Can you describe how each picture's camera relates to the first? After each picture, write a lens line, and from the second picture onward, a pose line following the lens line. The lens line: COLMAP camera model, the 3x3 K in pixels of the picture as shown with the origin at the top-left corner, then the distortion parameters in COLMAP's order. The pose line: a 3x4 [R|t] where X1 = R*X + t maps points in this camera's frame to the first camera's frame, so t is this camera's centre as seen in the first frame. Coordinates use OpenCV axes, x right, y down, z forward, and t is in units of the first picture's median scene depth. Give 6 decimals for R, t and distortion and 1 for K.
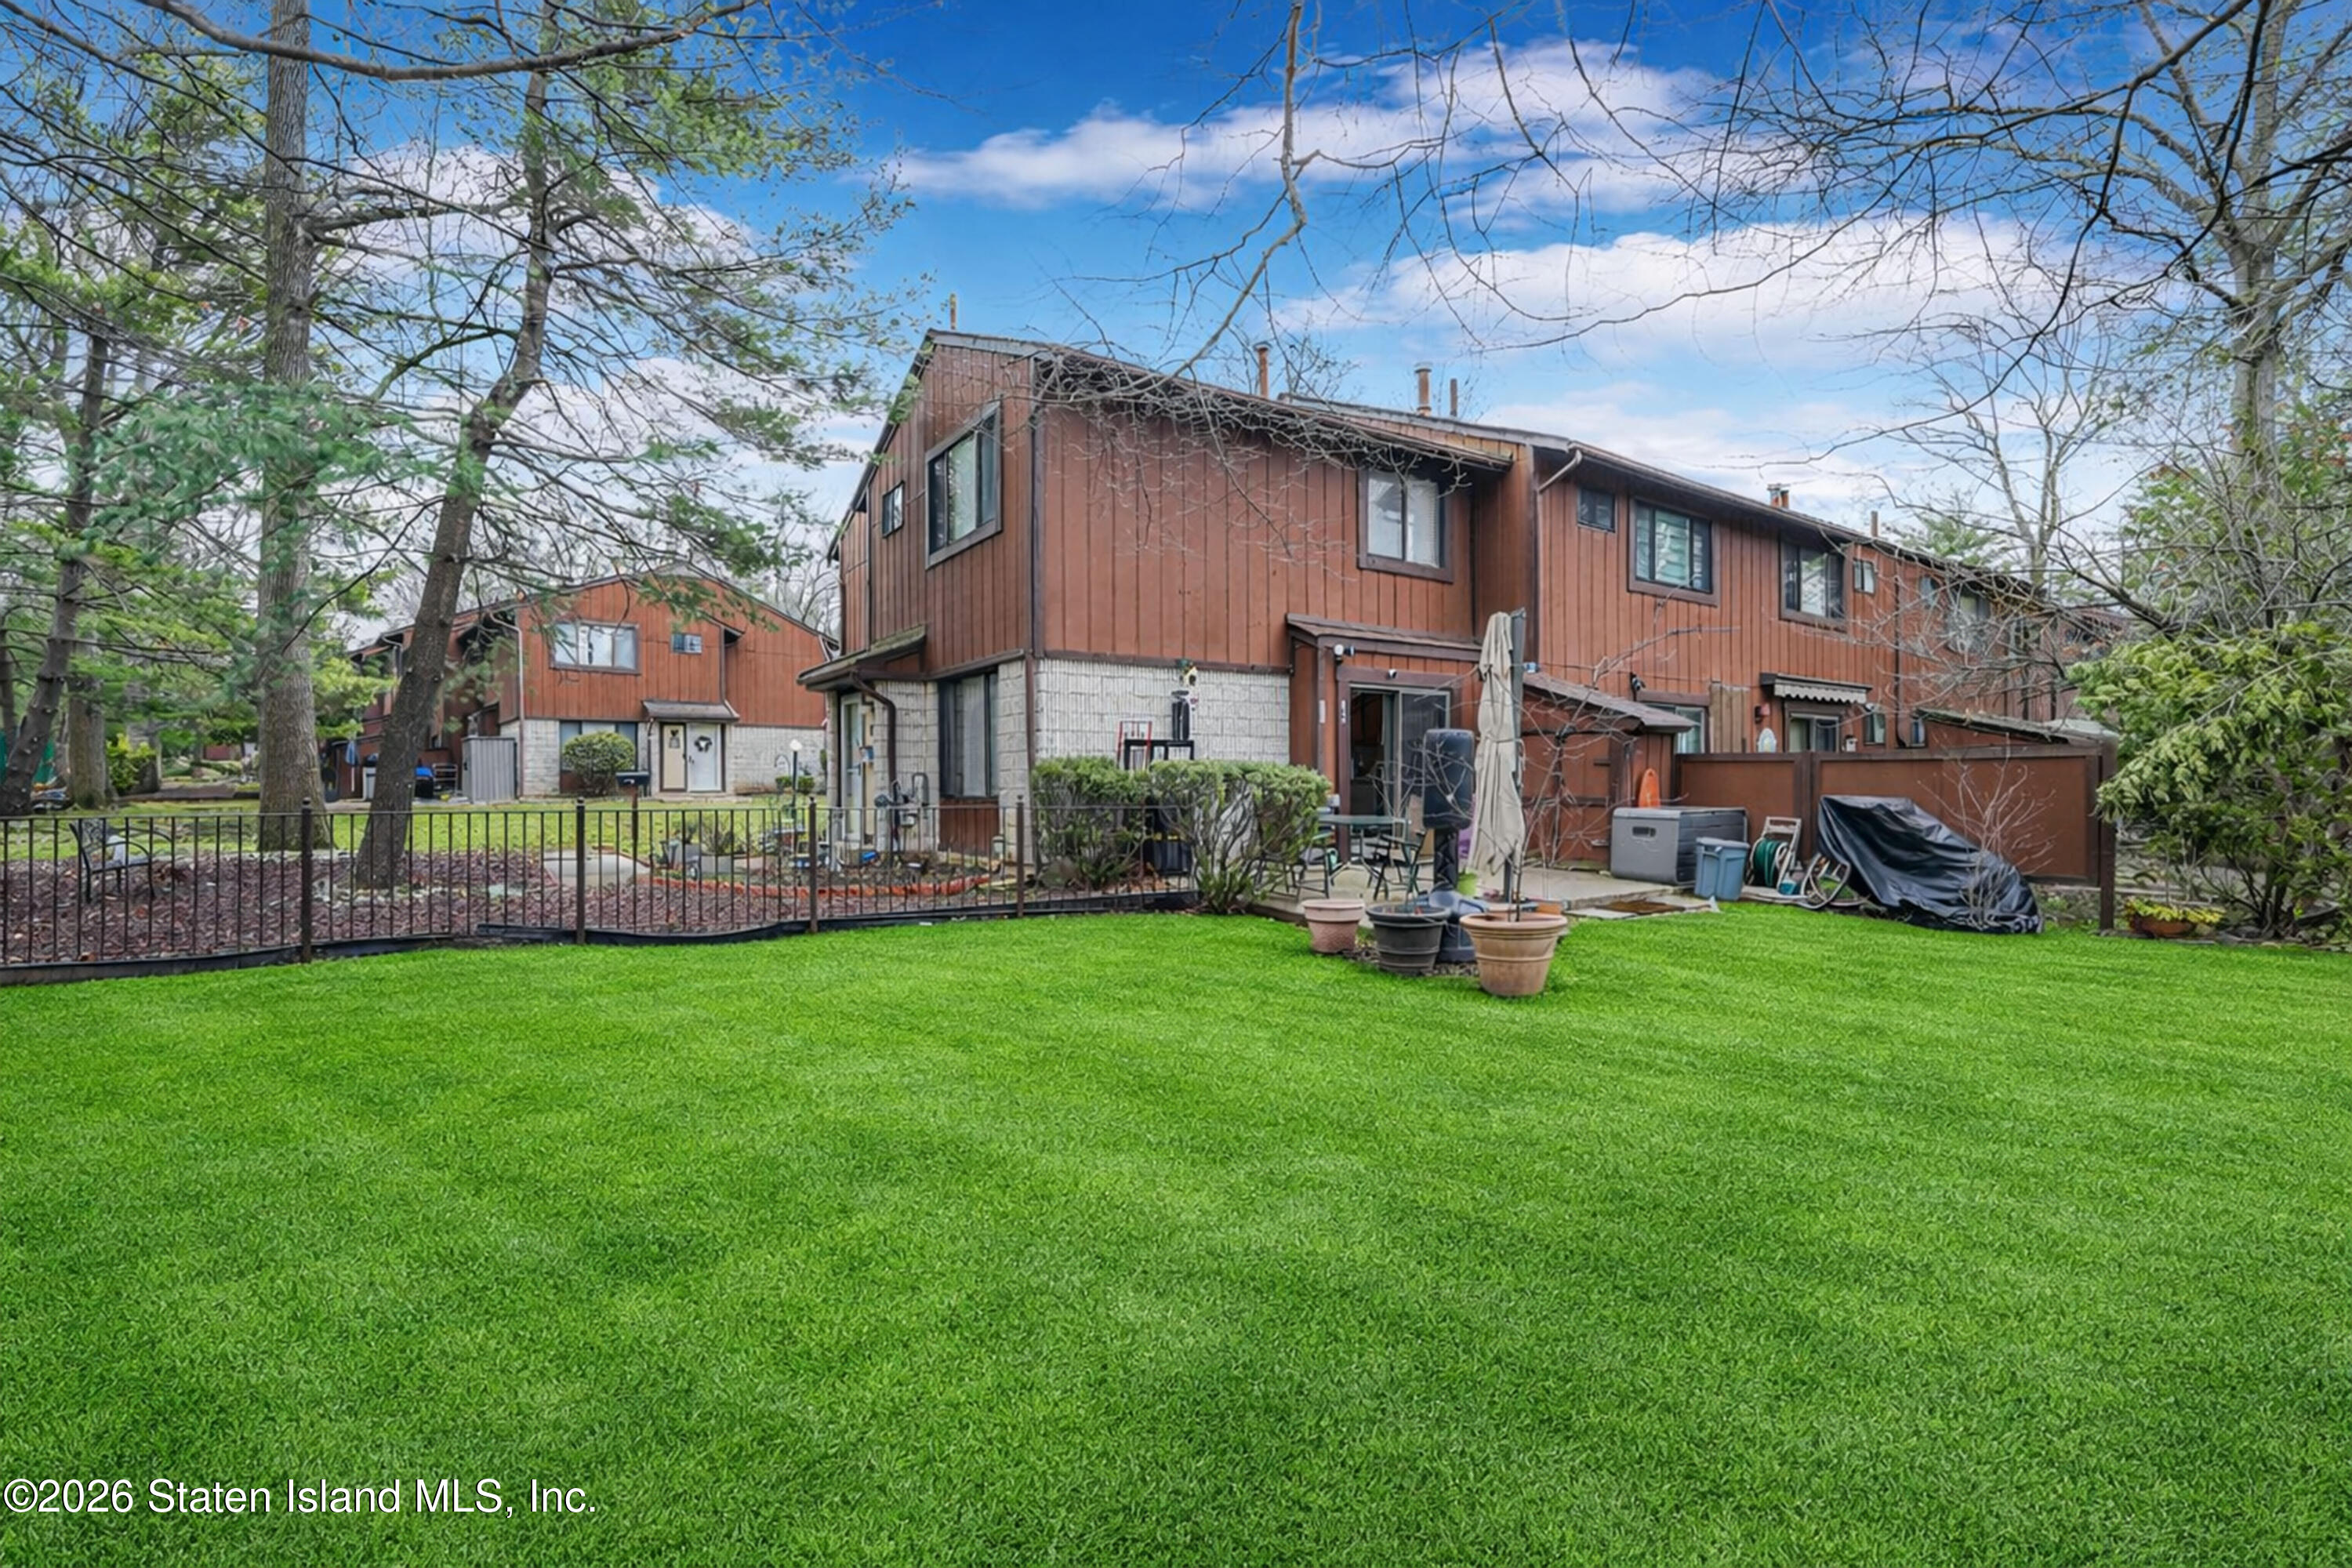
lens RADIAL K [[1047.3, 0, 1176.7], [0, 1047.3, 788.3], [0, 0, 1]] dist [-0.014637, 0.008446]
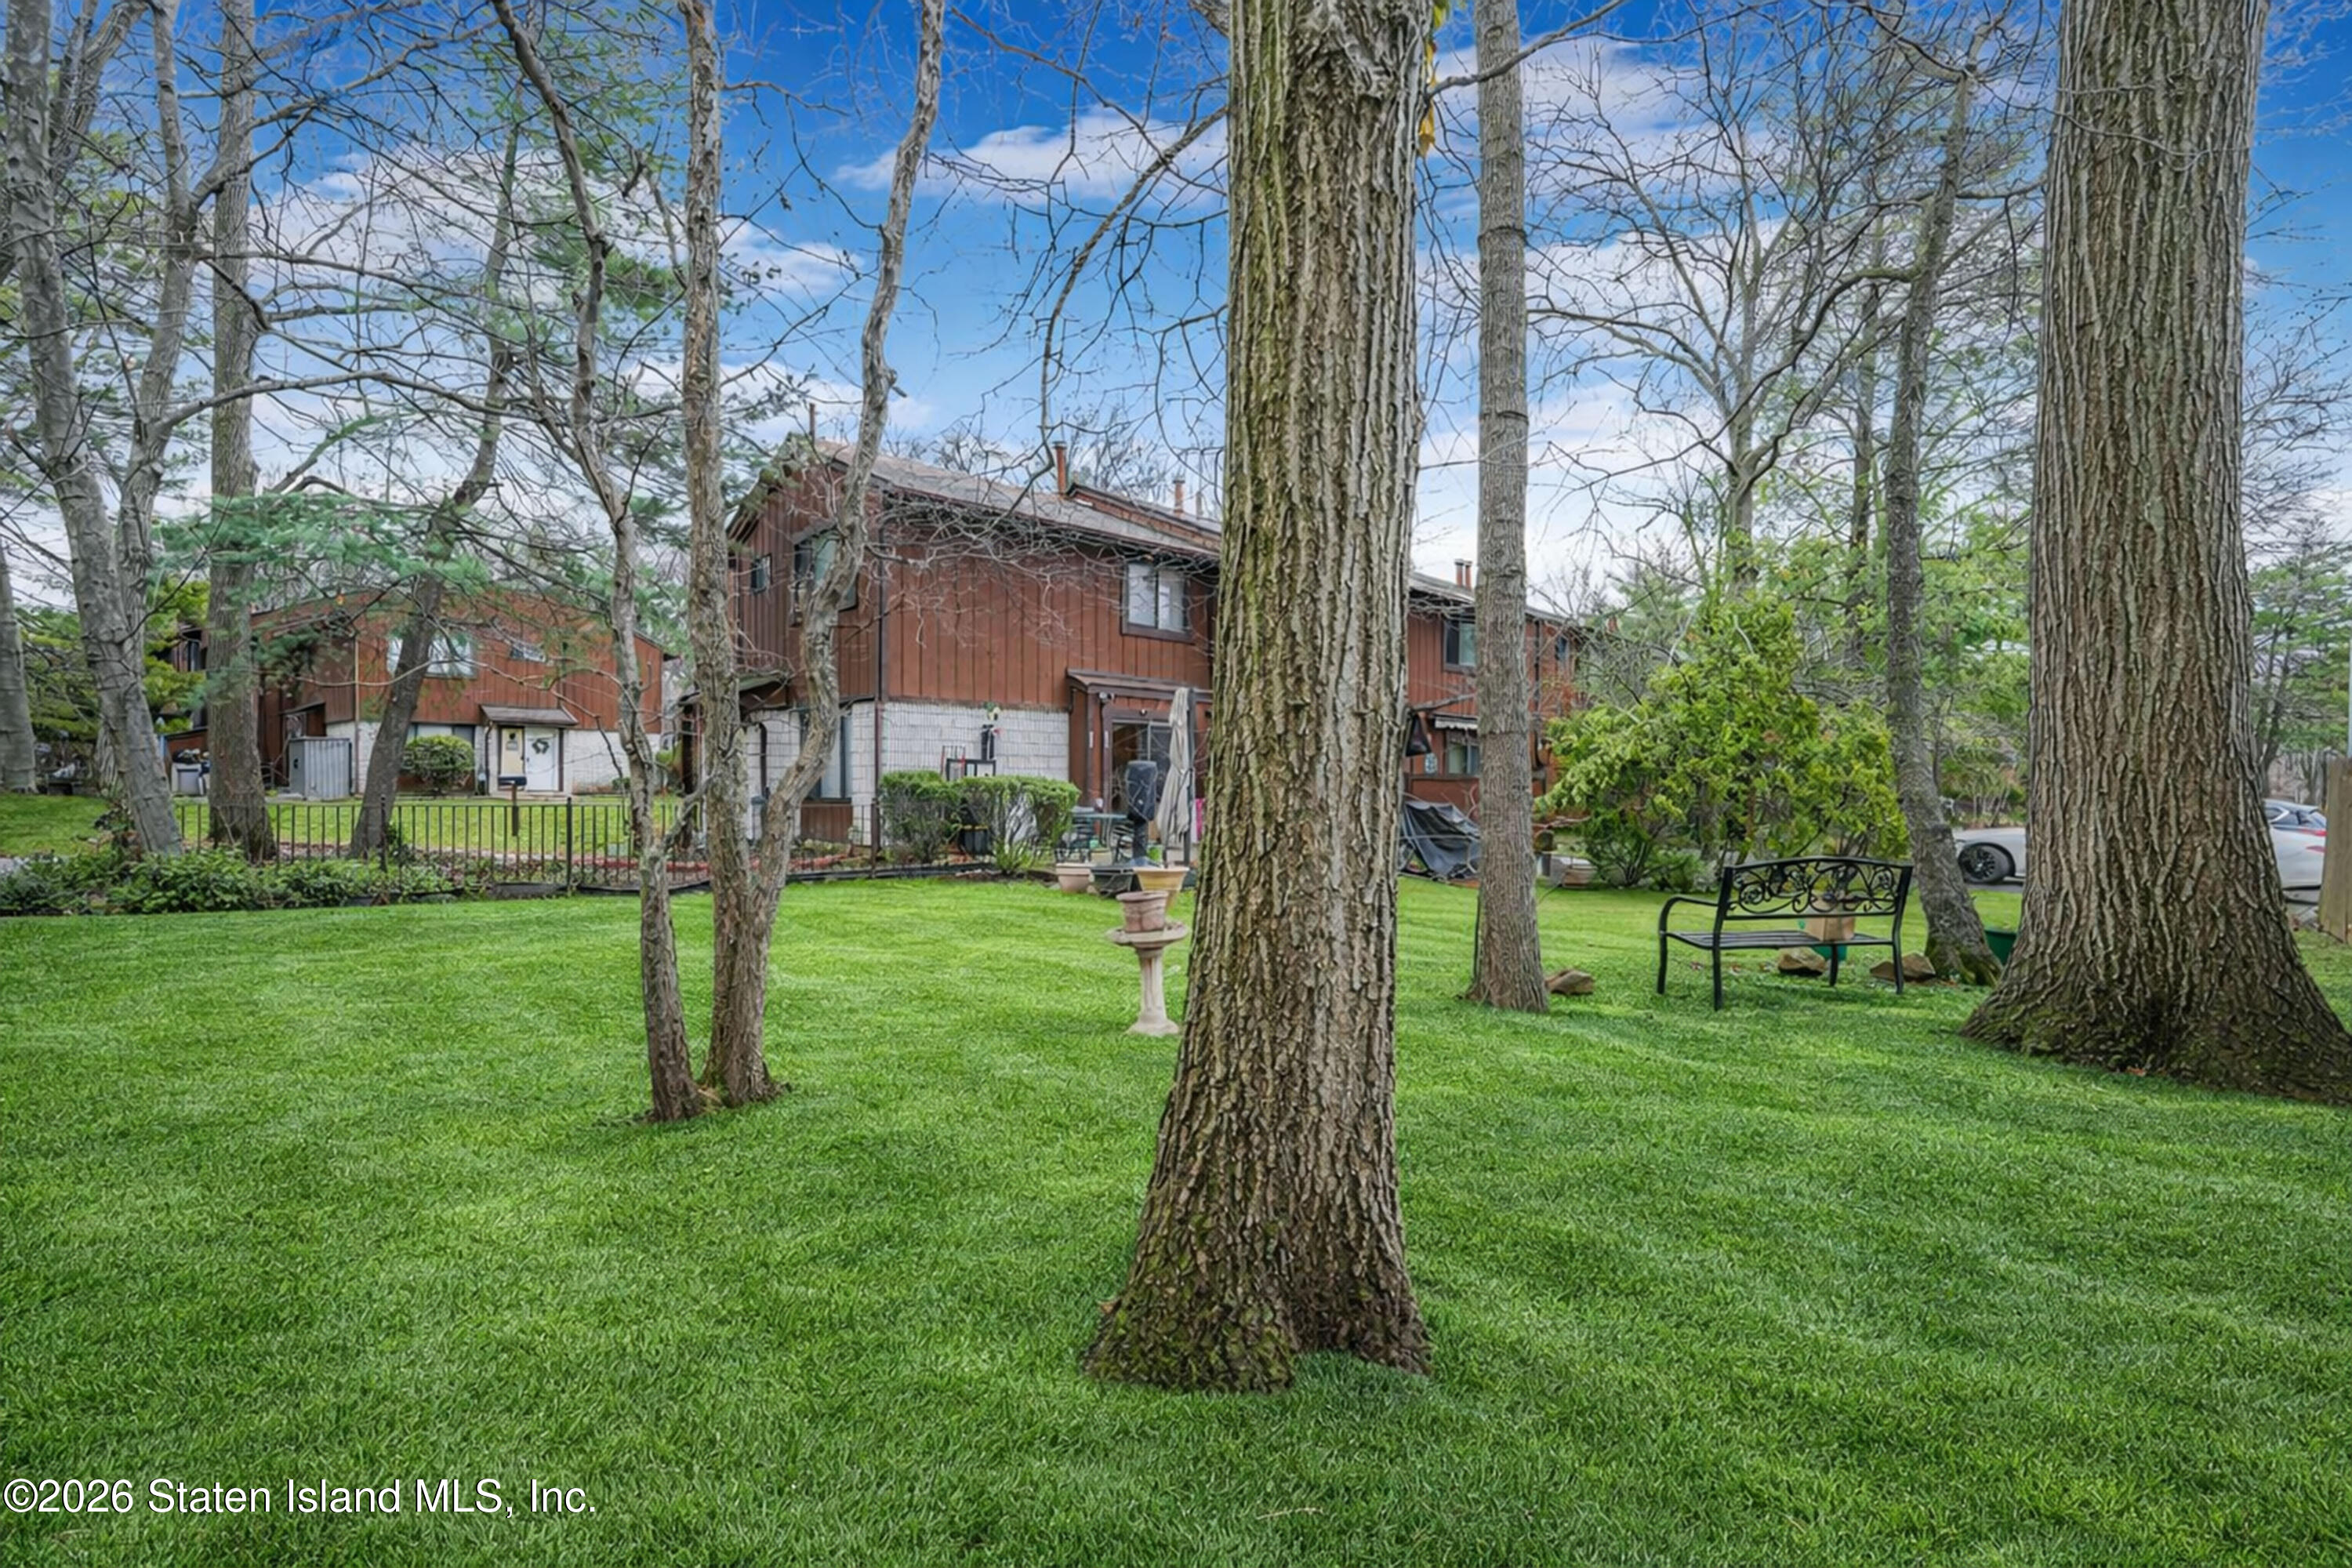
lens RADIAL K [[1047.3, 0, 1196.0], [0, 1047.3, 789.2], [0, 0, 1]] dist [-0.014637, 0.008446]
pose [[0.981529, 0.010786, 0.191007, 0.010916], [-0.010298, 0.999941, -0.003547, -0.003154], [-0.191034, 0.001514, 0.981582, -0.412144]]
